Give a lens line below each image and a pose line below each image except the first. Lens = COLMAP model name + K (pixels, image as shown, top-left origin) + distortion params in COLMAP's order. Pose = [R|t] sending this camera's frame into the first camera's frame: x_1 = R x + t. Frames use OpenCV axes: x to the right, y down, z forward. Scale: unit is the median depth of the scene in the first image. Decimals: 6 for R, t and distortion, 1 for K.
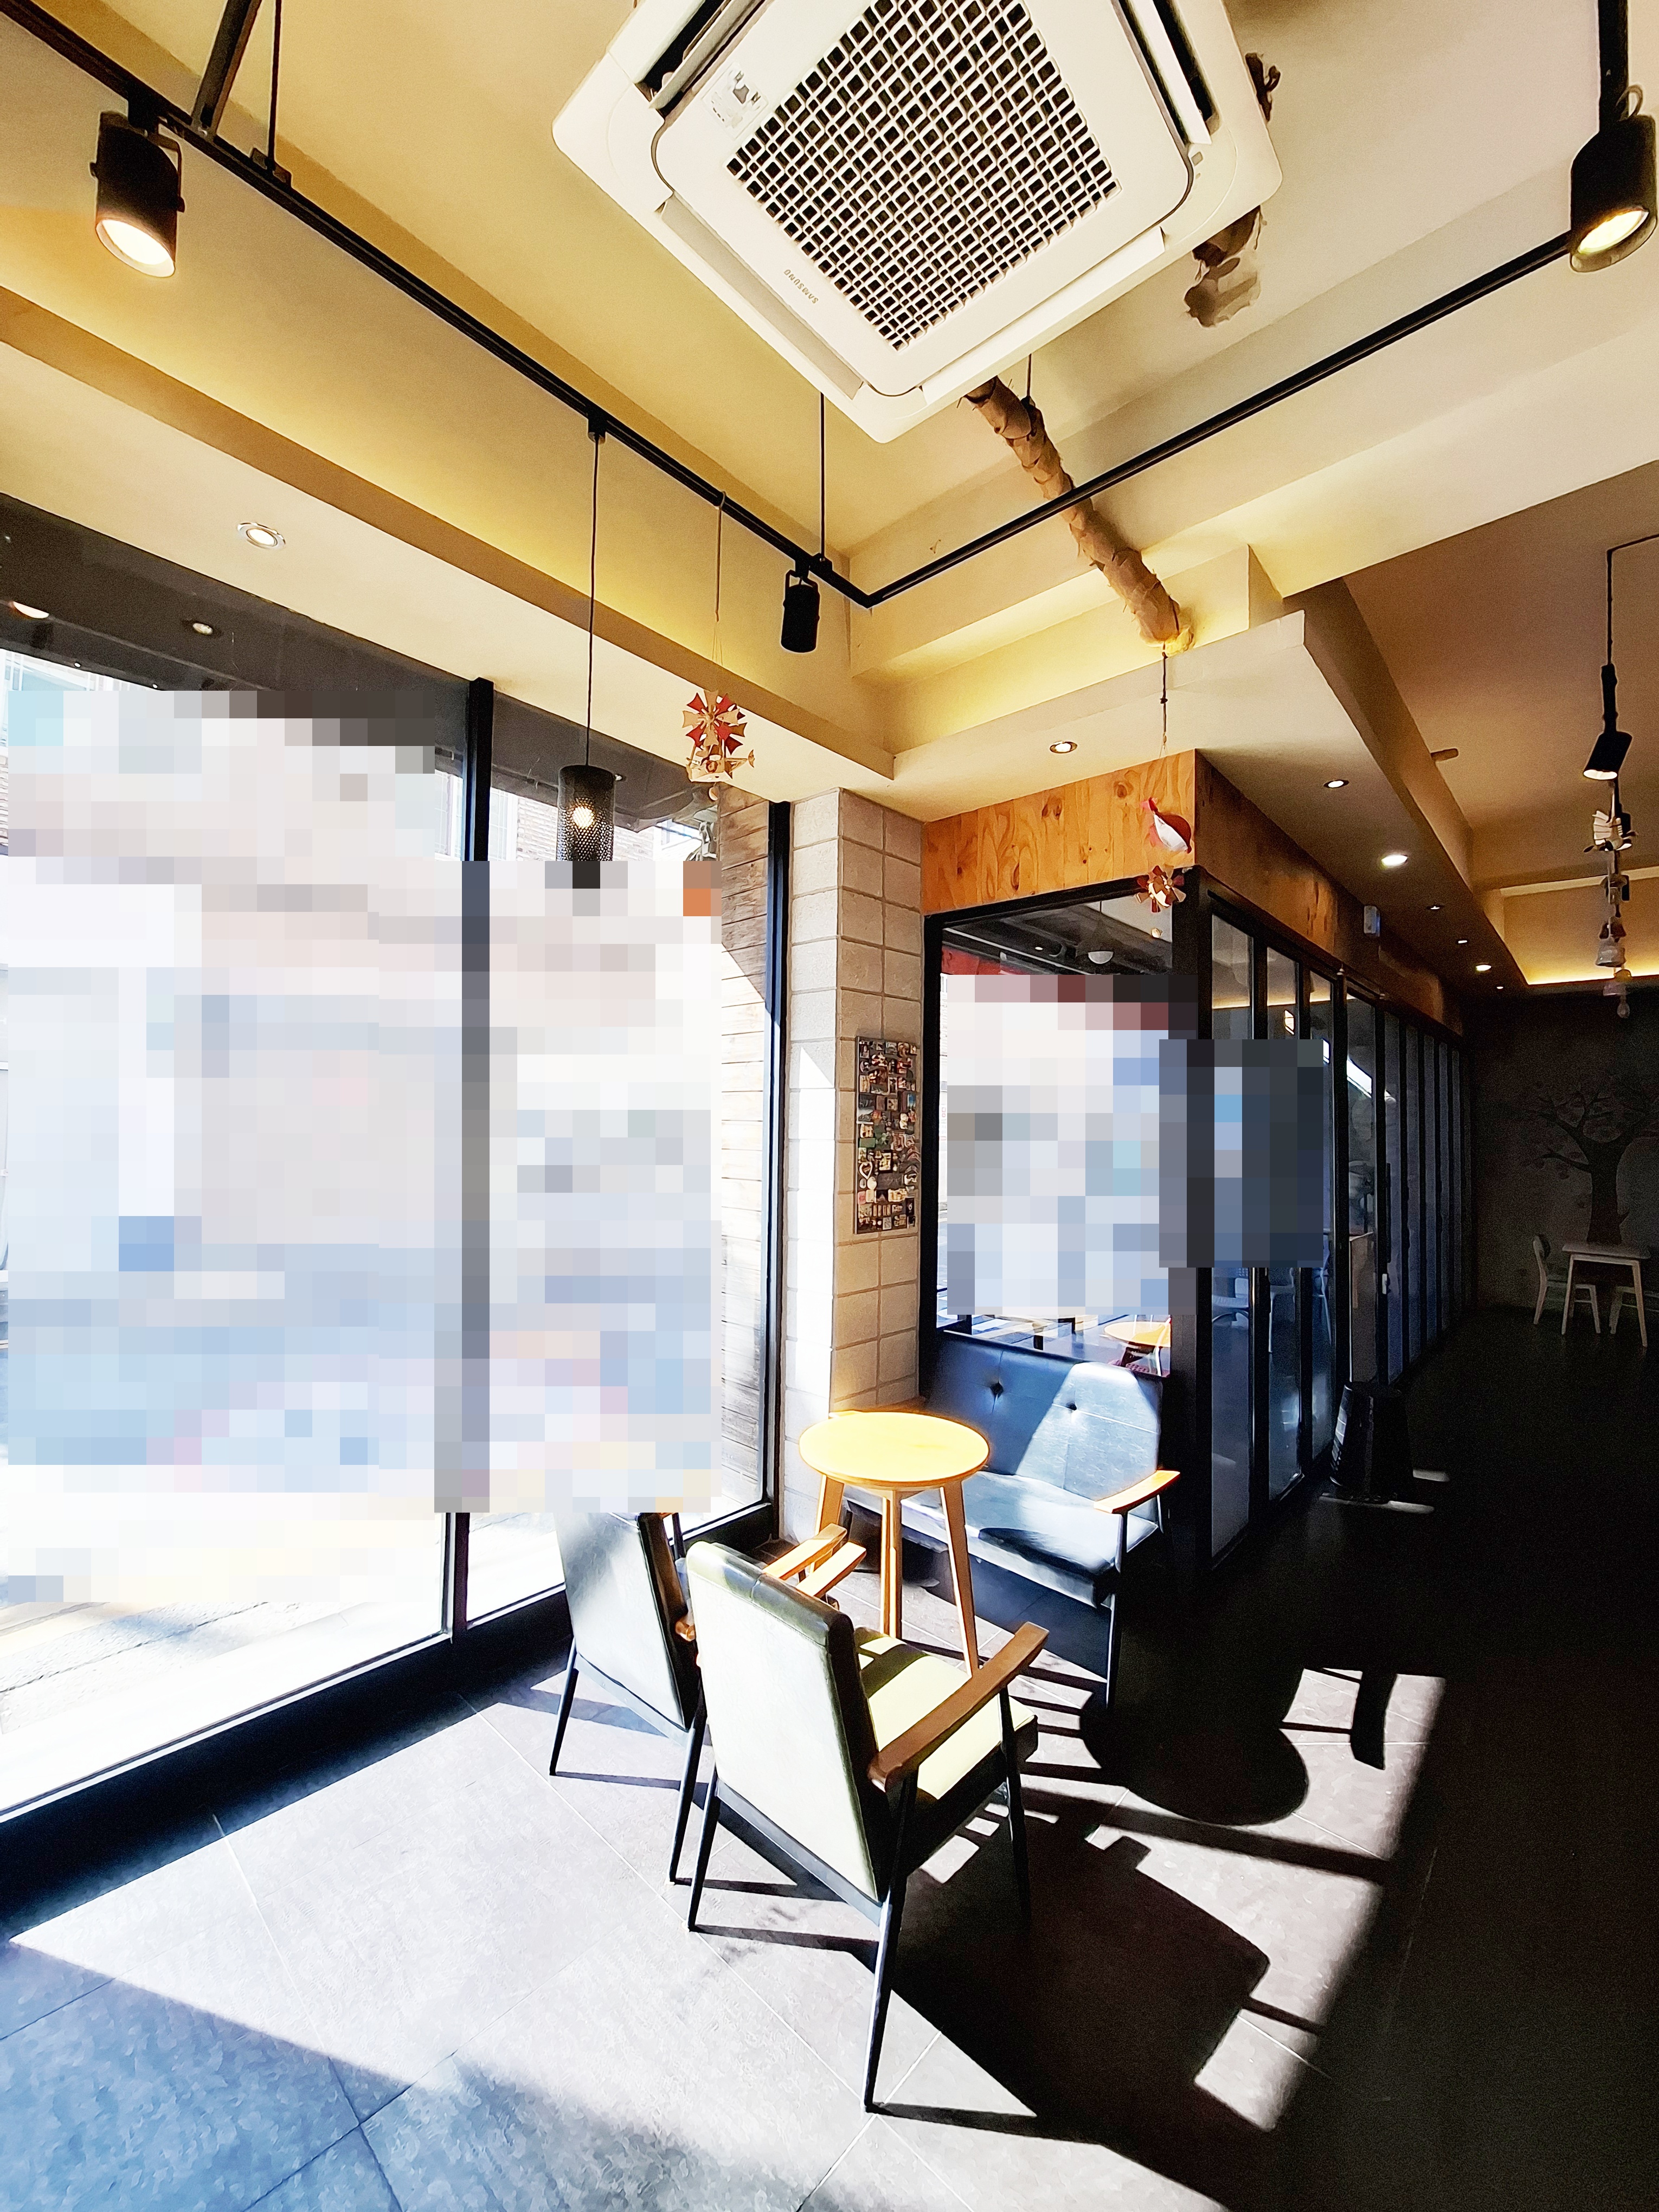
lens RADIAL K [[869.2, 0, 808.0], [0, 869.2, 1097.3], [0, 0, 1]] dist [-0.009924, 0.001438]
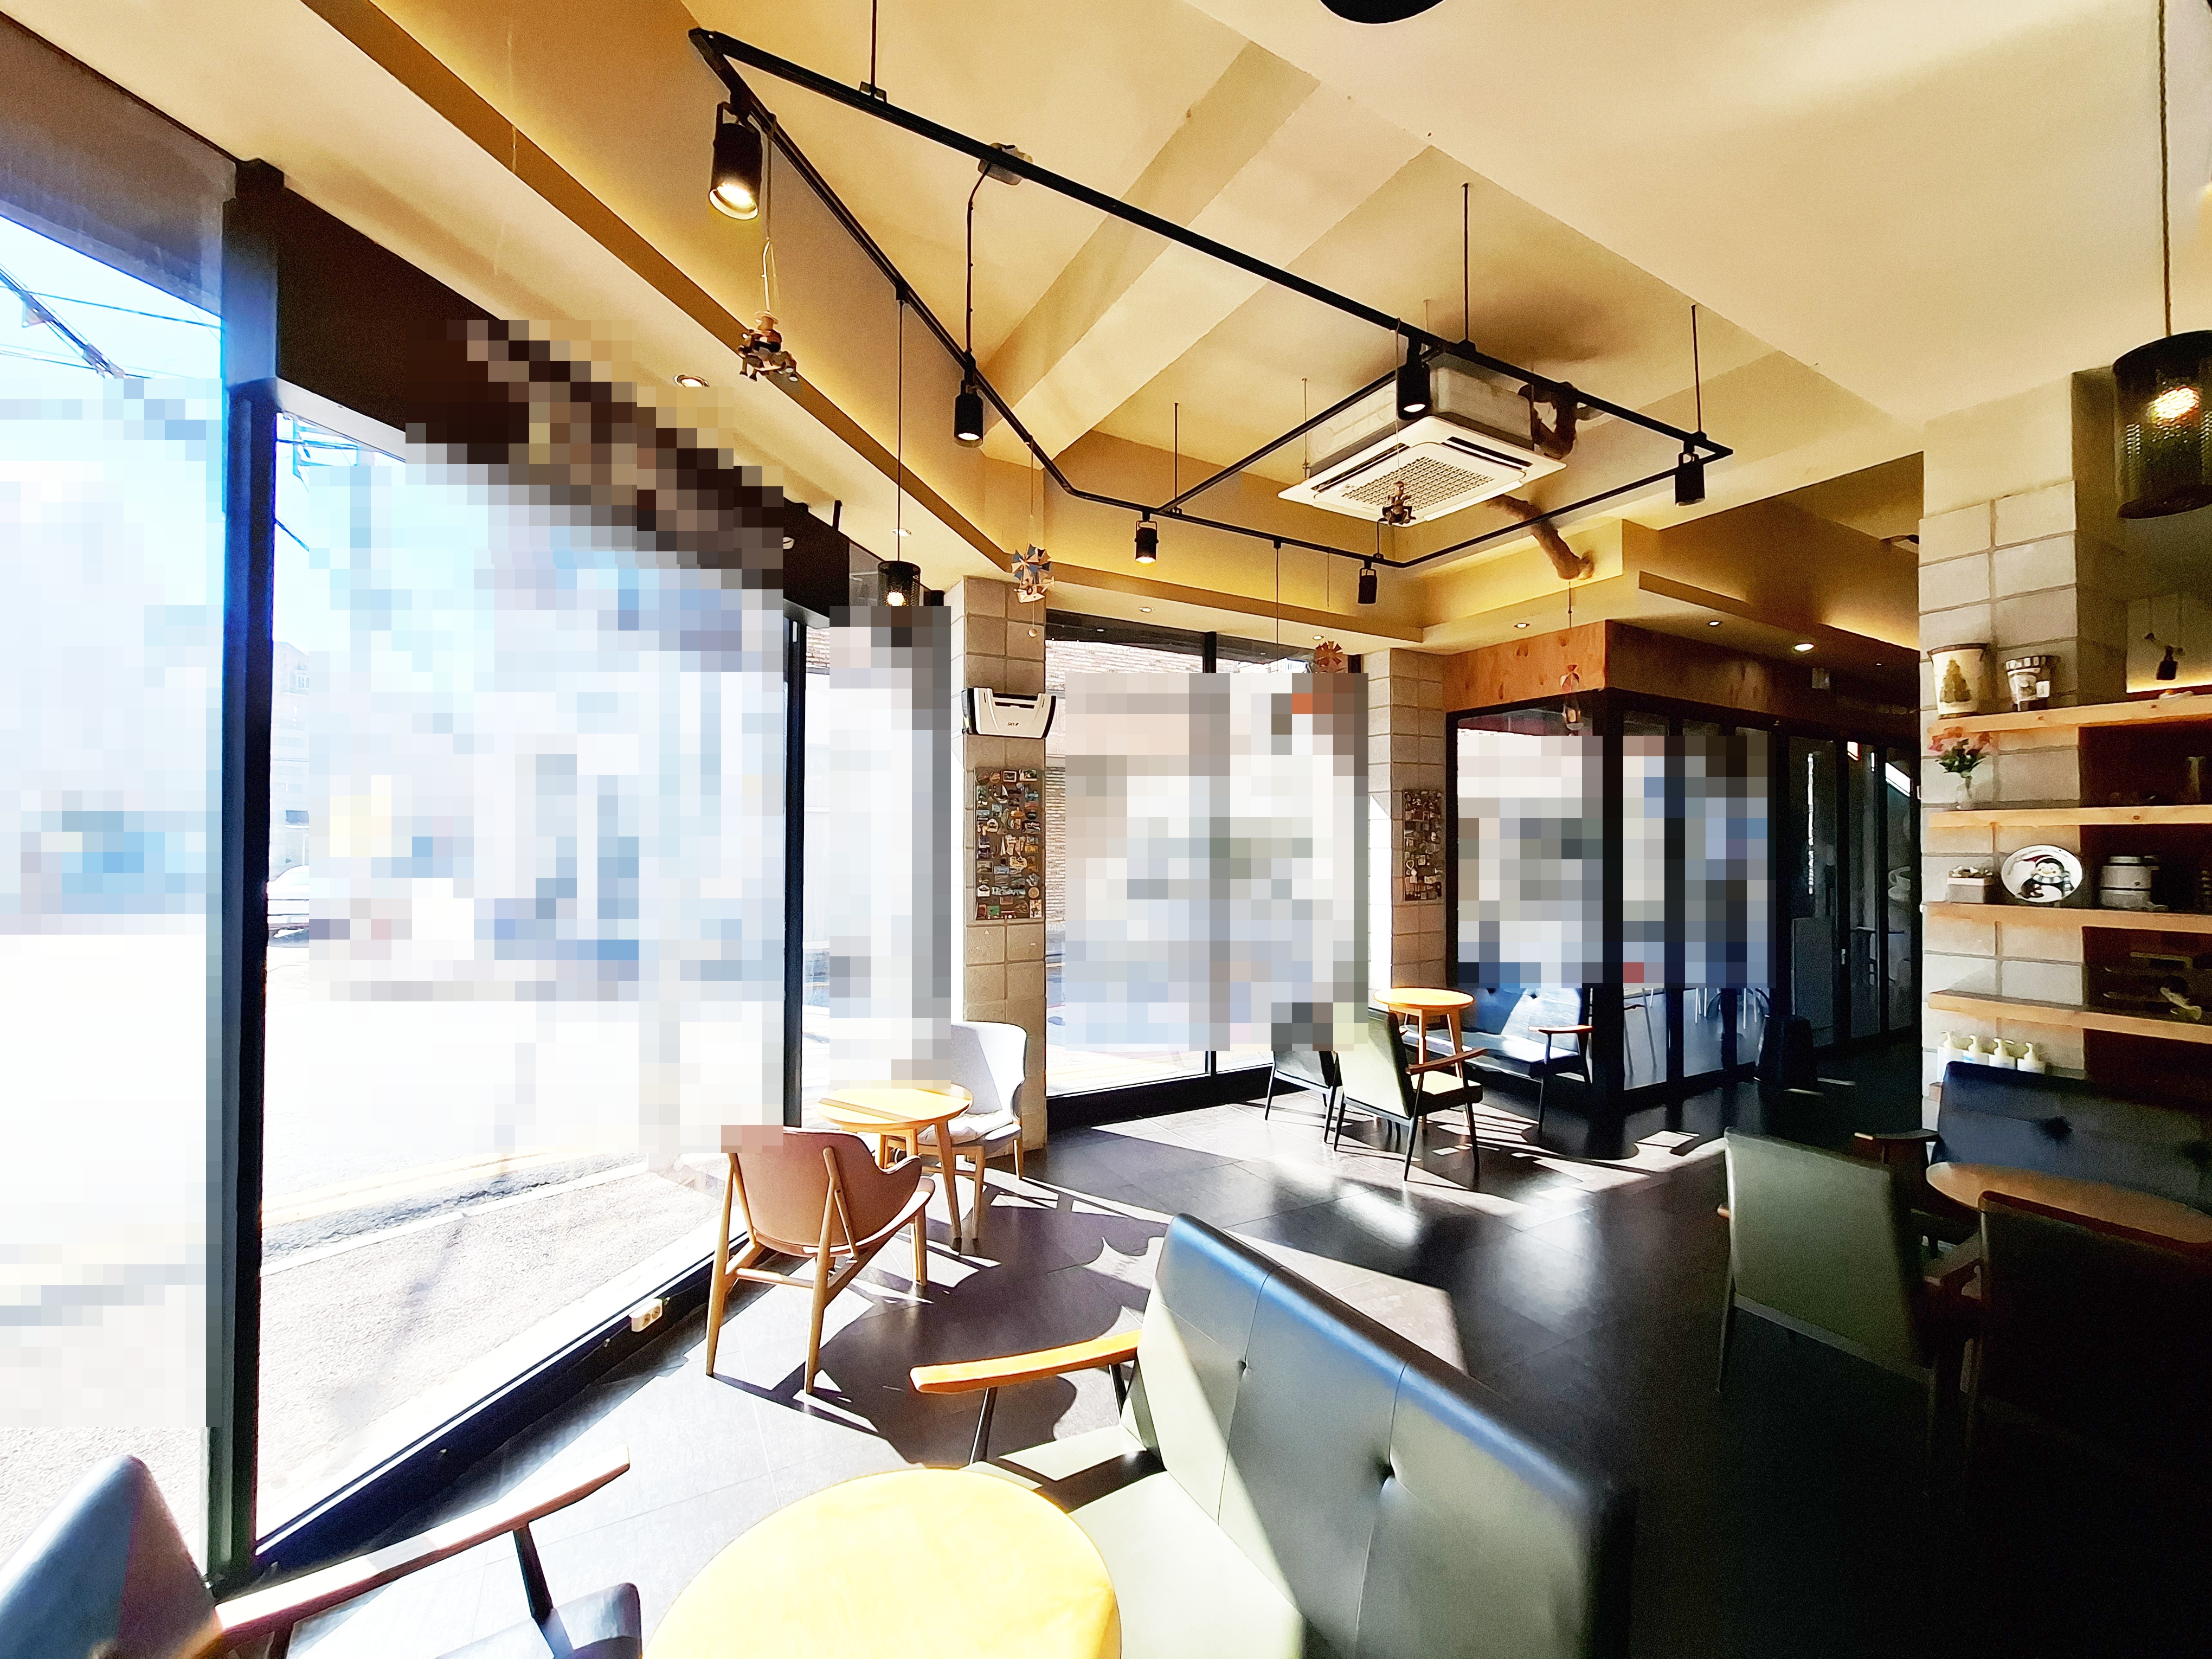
lens RADIAL K [[869.2, 0, 1093.5], [0, 869.2, 835.3], [0, 0, 1]] dist [-0.009924, 0.001438]
pose [[0.953843, -0.016307, -0.299864, -0.015971], [0.023709, 0.999497, 0.021062, -0.028352], [0.299370, -0.027200, 0.953749, -0.871688]]
